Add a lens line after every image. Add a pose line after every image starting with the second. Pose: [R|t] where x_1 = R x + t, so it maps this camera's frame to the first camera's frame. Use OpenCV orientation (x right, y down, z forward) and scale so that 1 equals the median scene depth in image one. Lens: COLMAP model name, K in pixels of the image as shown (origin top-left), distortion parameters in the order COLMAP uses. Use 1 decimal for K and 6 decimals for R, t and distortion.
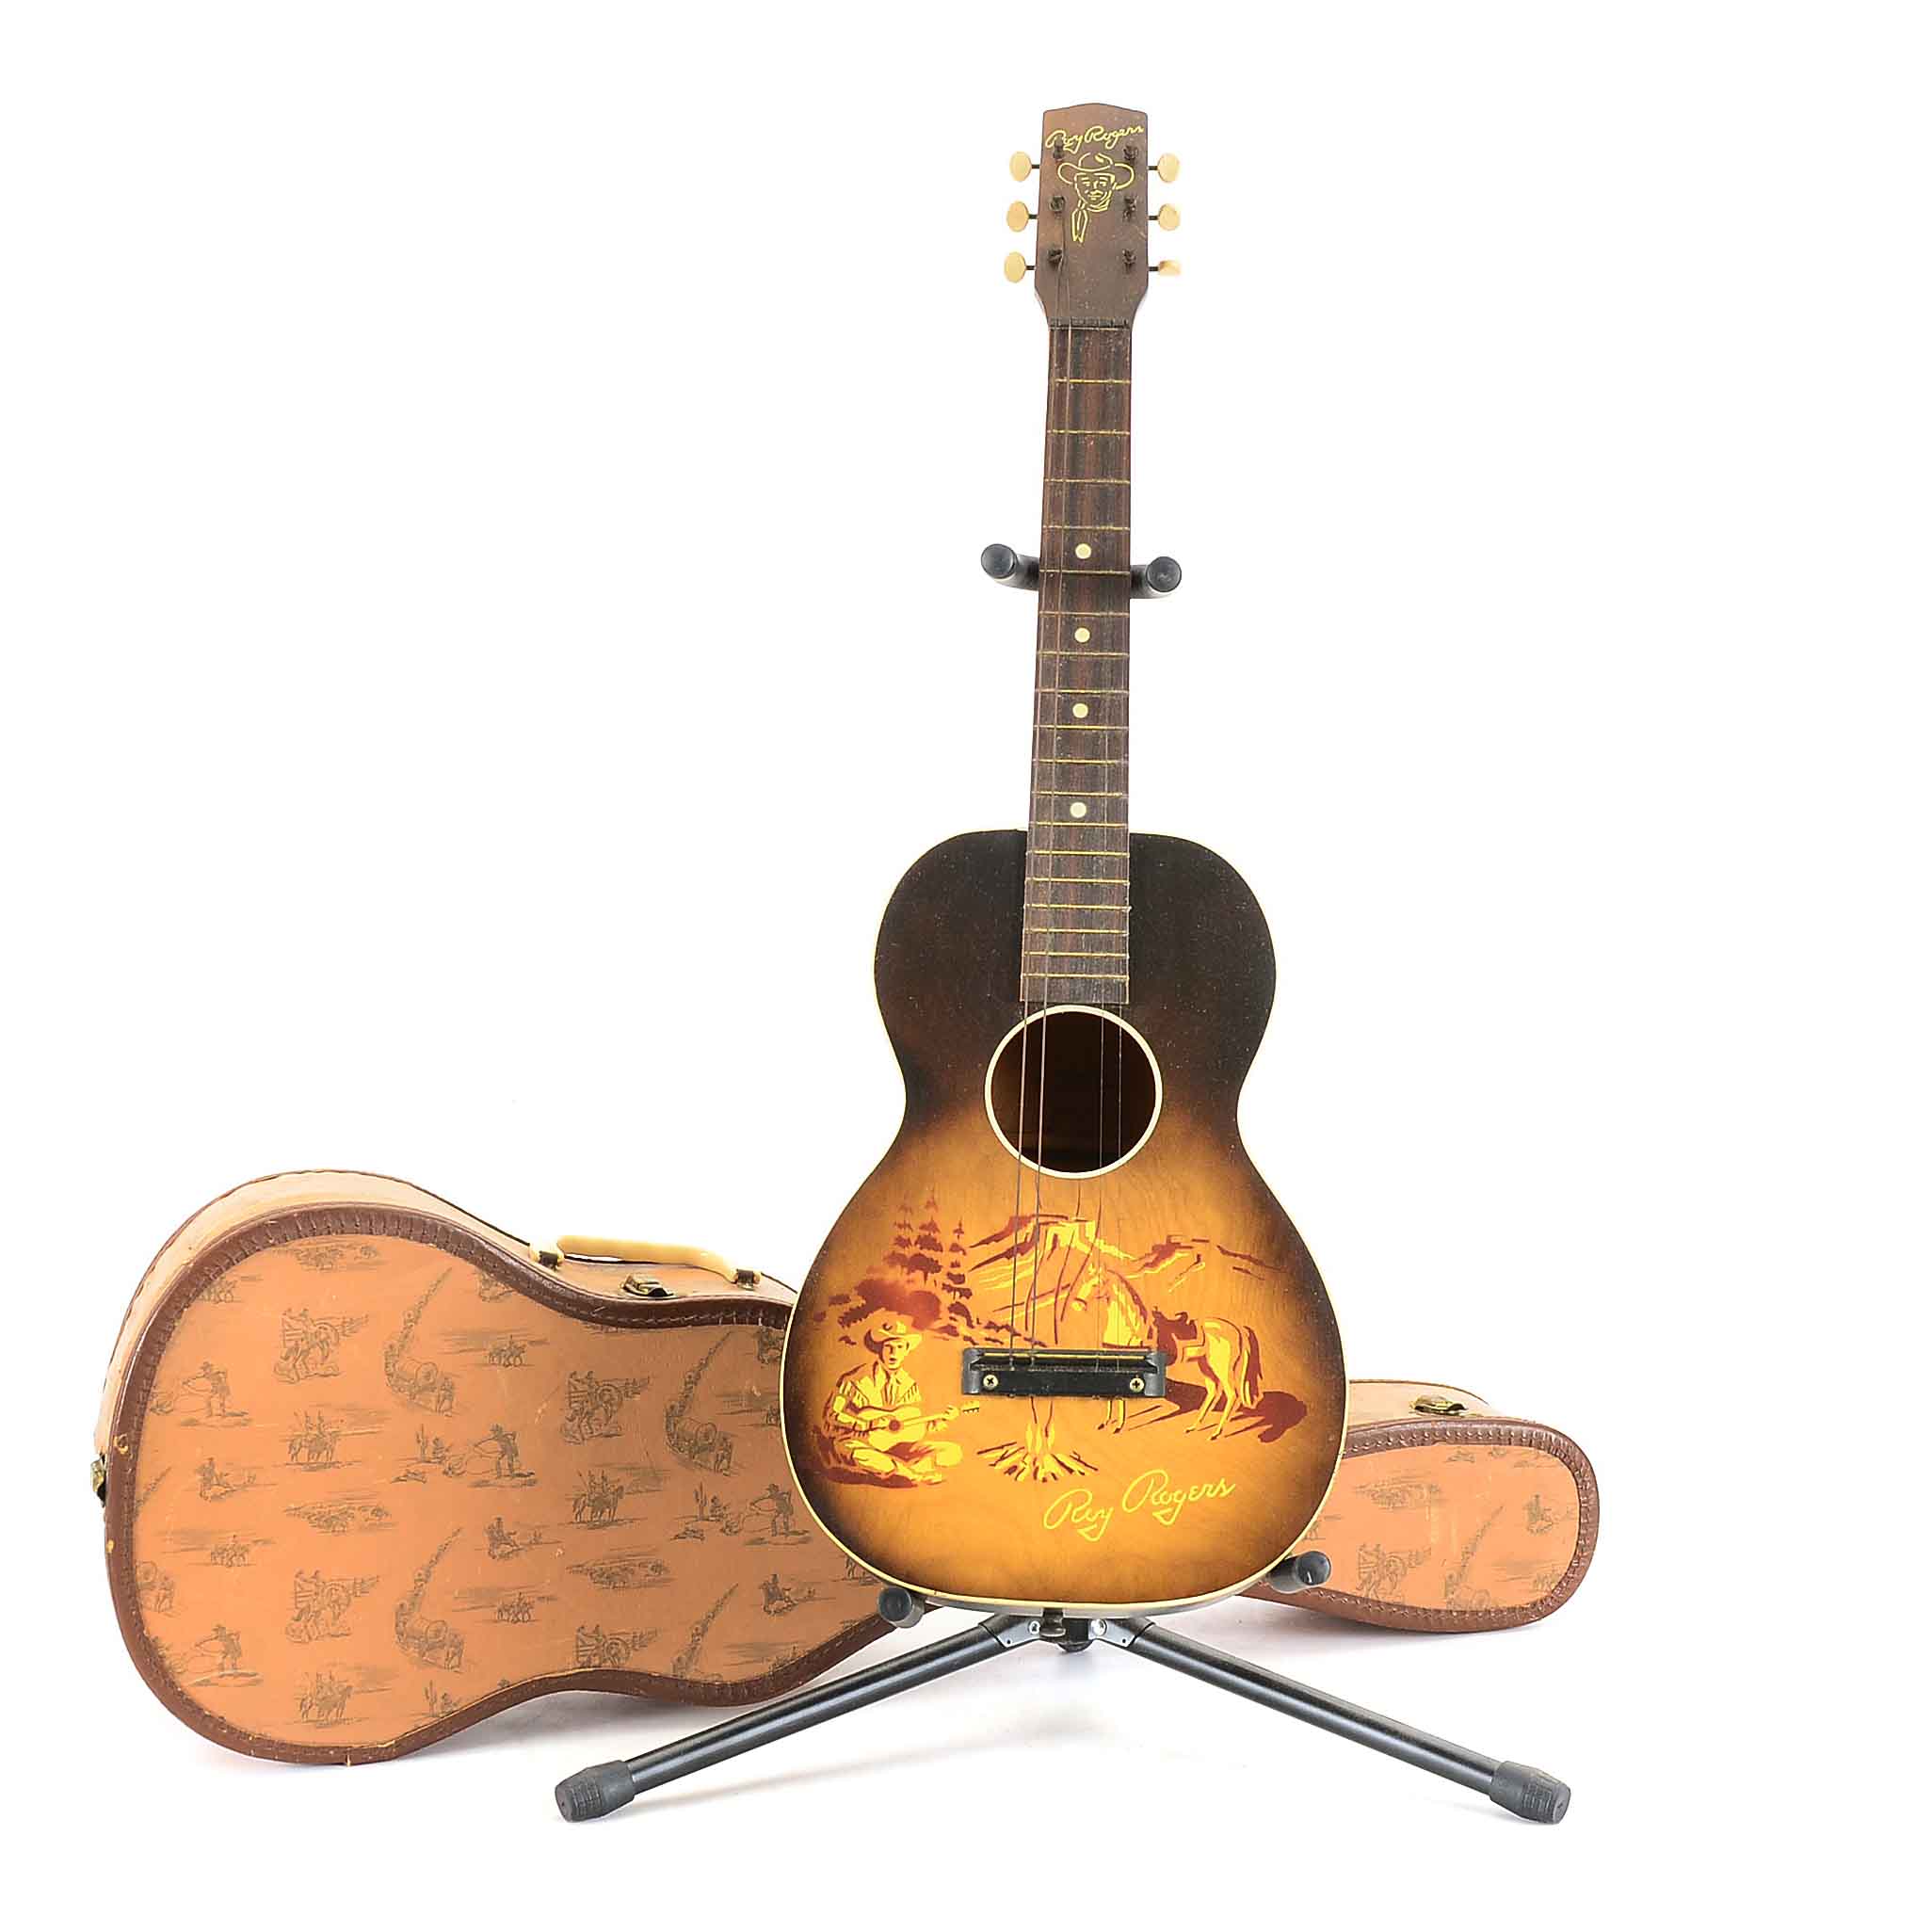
lens RADIAL K [[3945.6, 0, 962.1], [0, 3945.6, 968.4], [0, 0, 1]] dist [-0.058546, 0.000000]
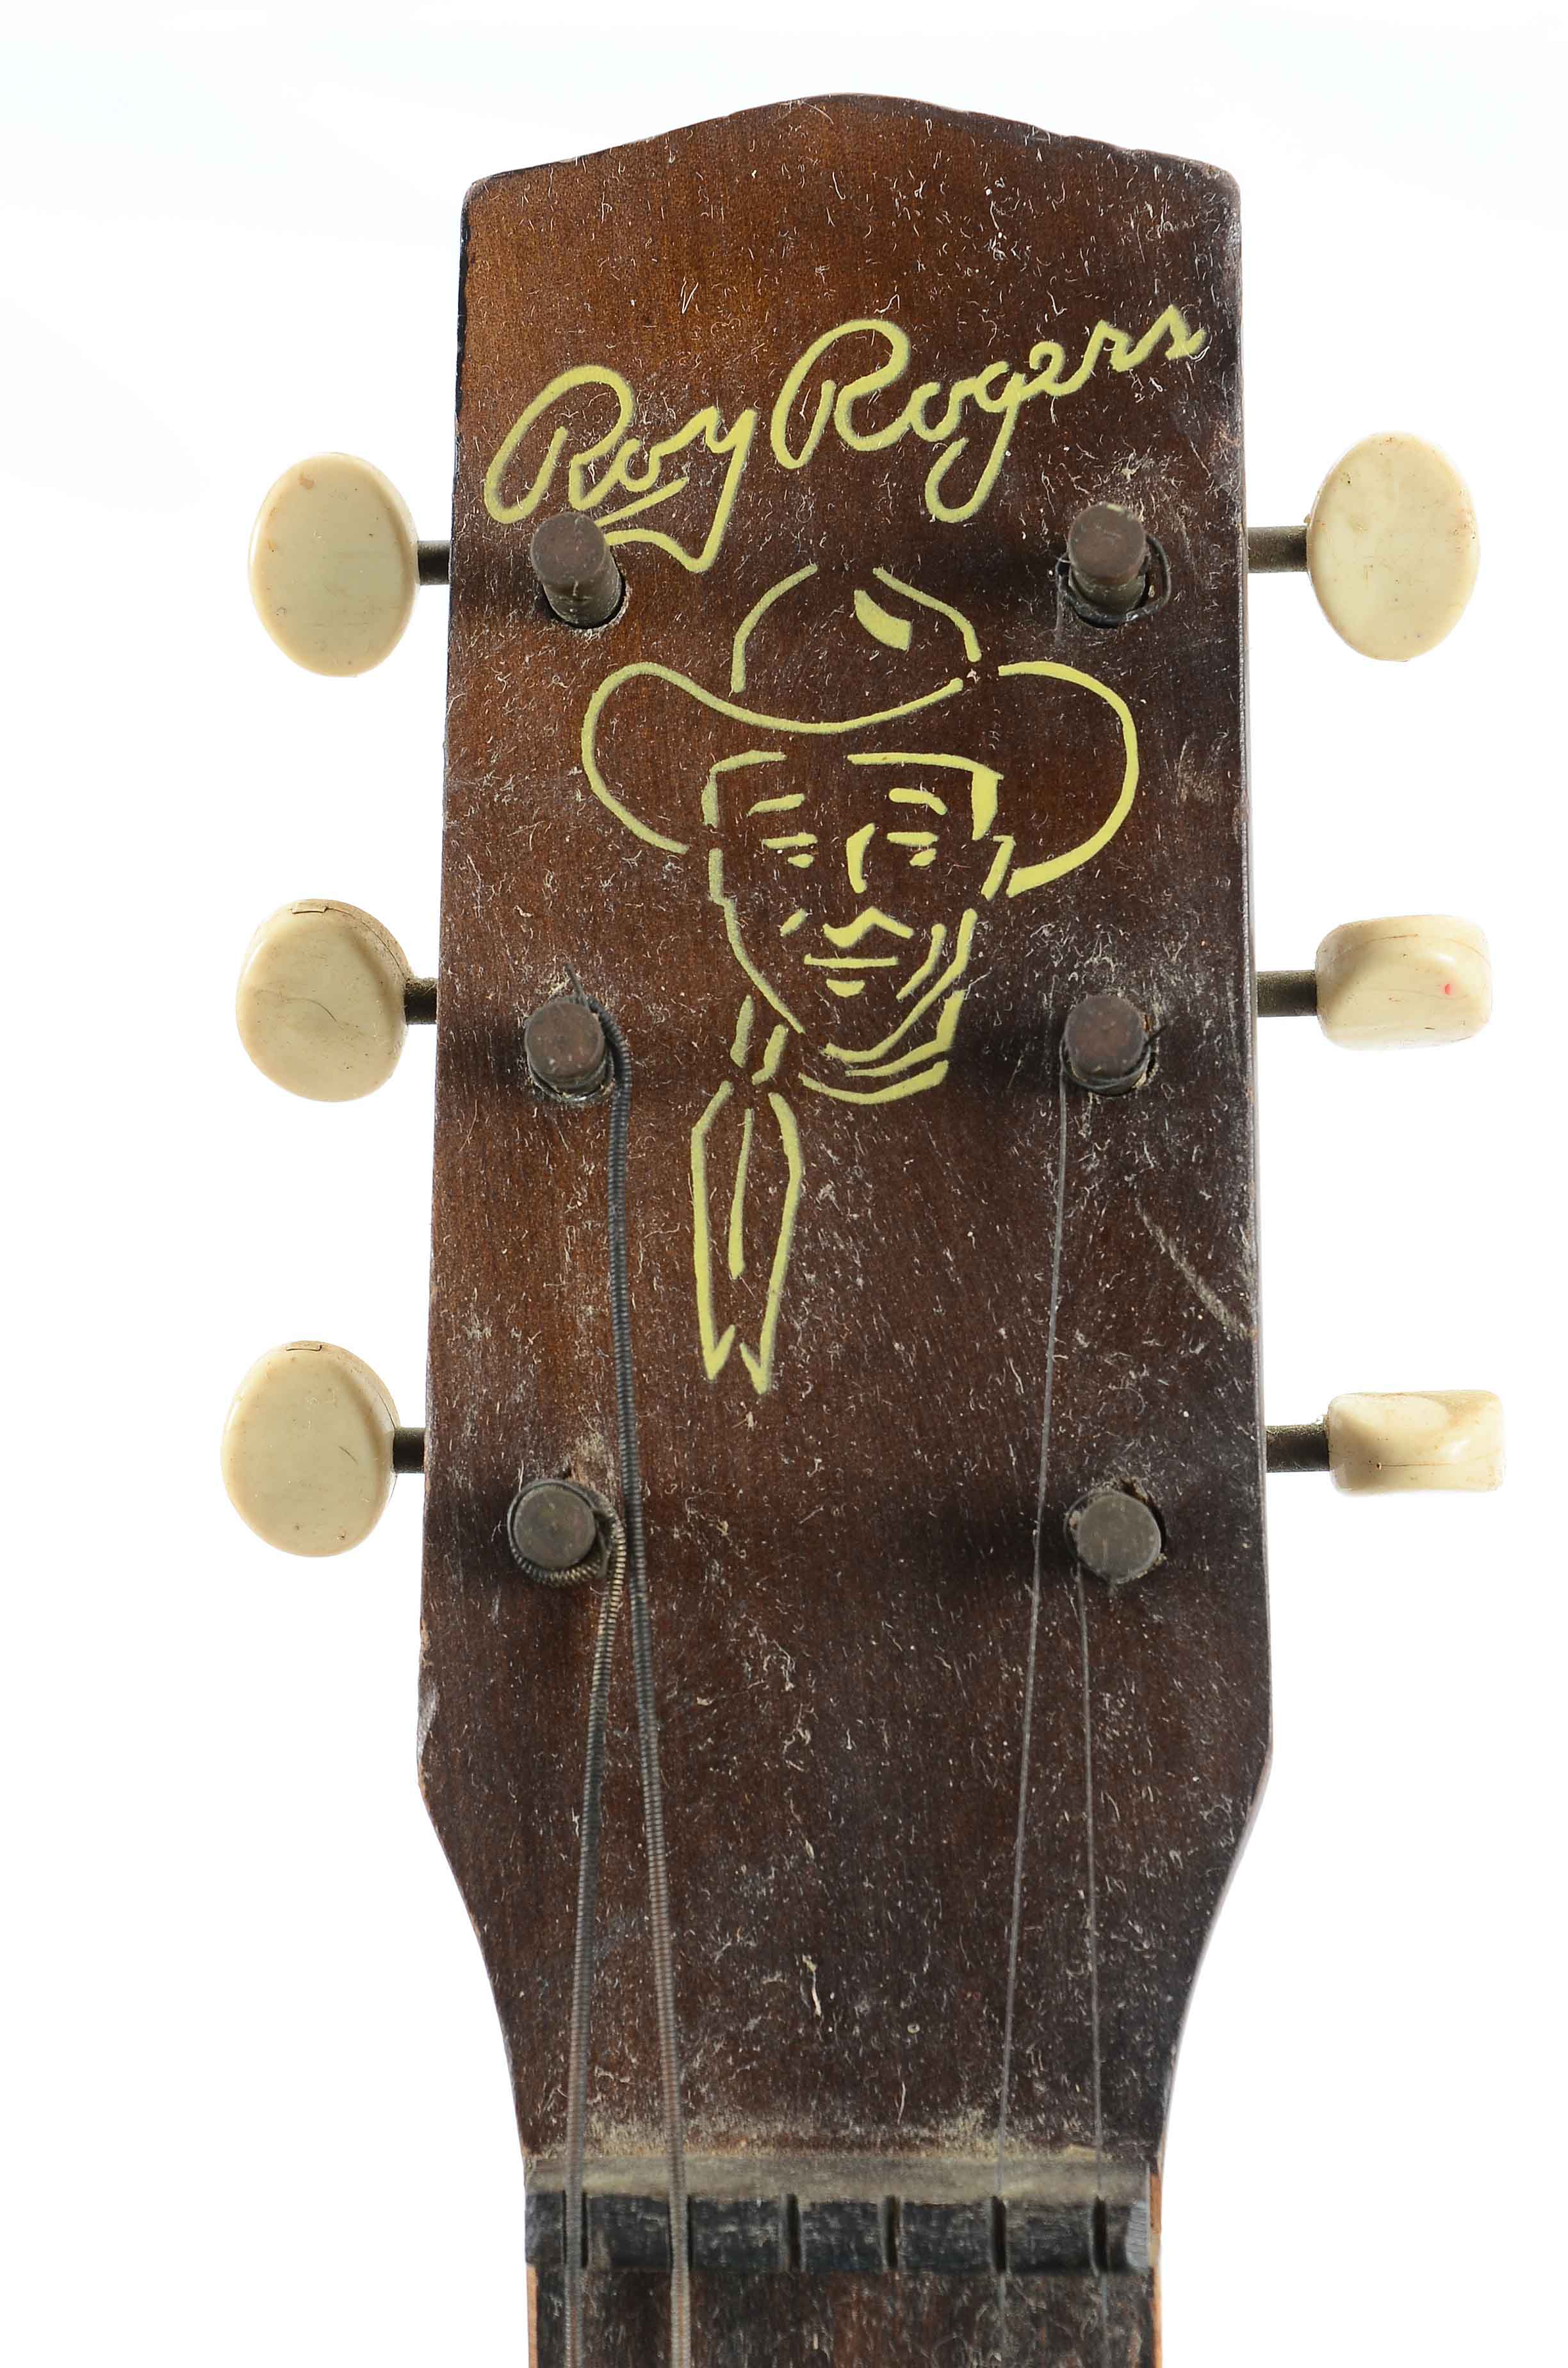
lens RADIAL K [[5231.0, 0, 795.9], [0, 5231.0, 1173.9], [0, 0, 1]] dist [0.081663, 0.000000]
pose [[0.998027, -0.037079, -0.050672, 0.043743], [0.052539, 0.935065, 0.350561, -0.272524], [0.034383, -0.352531, 0.935168, 0.894932]]
